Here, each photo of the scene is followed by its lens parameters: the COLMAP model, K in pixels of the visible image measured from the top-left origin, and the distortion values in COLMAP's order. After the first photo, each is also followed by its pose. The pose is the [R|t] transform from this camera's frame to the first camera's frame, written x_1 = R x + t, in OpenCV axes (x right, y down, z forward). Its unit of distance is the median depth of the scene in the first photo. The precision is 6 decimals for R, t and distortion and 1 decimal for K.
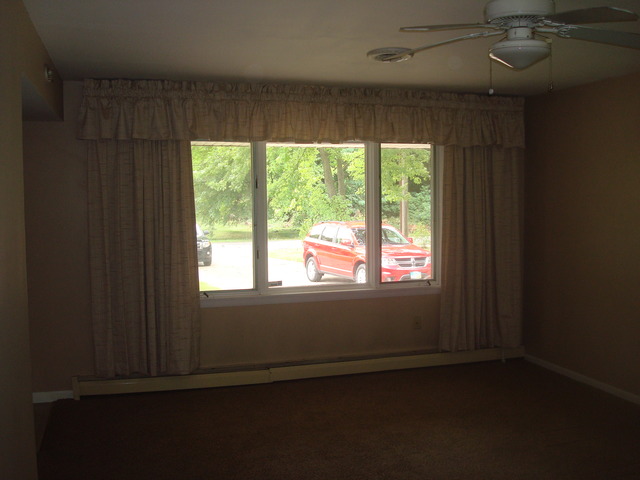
lens RADIAL K [[714.1, 0, 320.0], [0, 714.1, 240.0], [0, 0, 1]] dist [-0.065297, -0.013306]
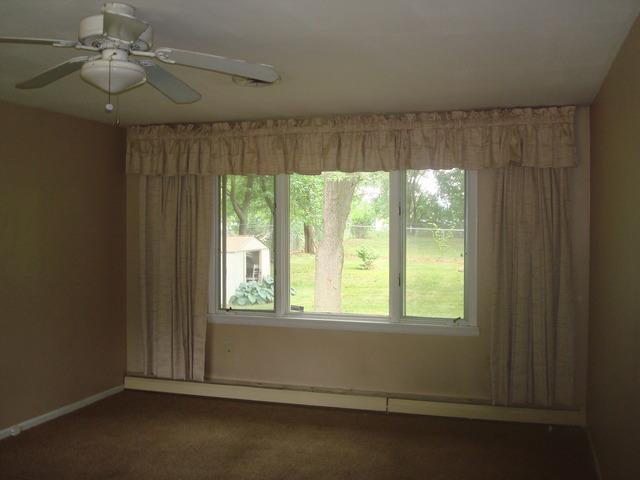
lens RADIAL K [[714.1, 0, 320.0], [0, 714.1, 240.0], [0, 0, 1]] dist [-0.065297, -0.013306]
pose [[0.796970, 0.017854, -0.603755, 0.564350], [-0.045532, 0.998495, -0.030576, -0.008005], [0.602300, 0.051858, 0.796583, 0.188511]]
